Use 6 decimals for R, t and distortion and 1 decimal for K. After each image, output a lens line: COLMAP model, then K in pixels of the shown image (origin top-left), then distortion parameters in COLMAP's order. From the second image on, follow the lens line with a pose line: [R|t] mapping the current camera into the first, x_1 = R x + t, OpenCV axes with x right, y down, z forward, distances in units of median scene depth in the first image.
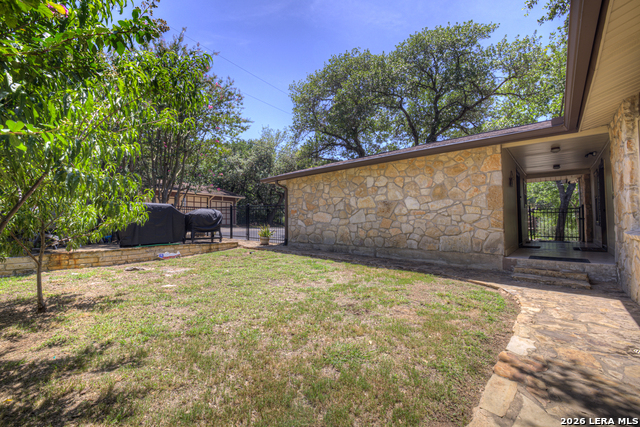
lens RADIAL K [[273.0, 0, 316.9], [0, 273.0, 209.4], [0, 0, 1]] dist [-0.047876, 0.015909]
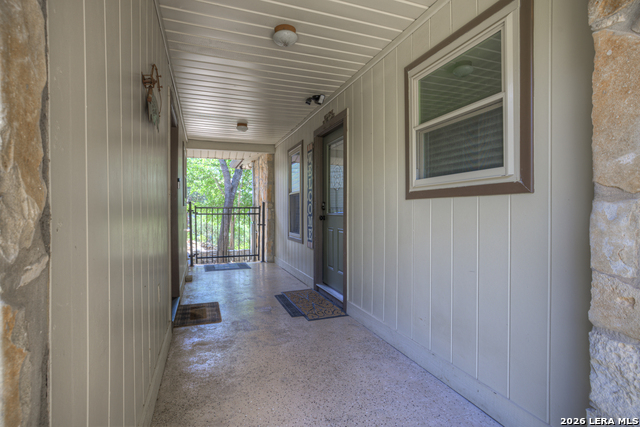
lens RADIAL K [[328.3, 0, 320.0], [0, 328.3, 213.5], [0, 0, 1]] dist [-0.000651, -0.000036]
pose [[0.468039, -0.002188, 0.883705, 0.355576], [-0.037365, 0.999054, 0.022263, -0.013188], [-0.882918, -0.043440, 0.467514, 0.480067]]
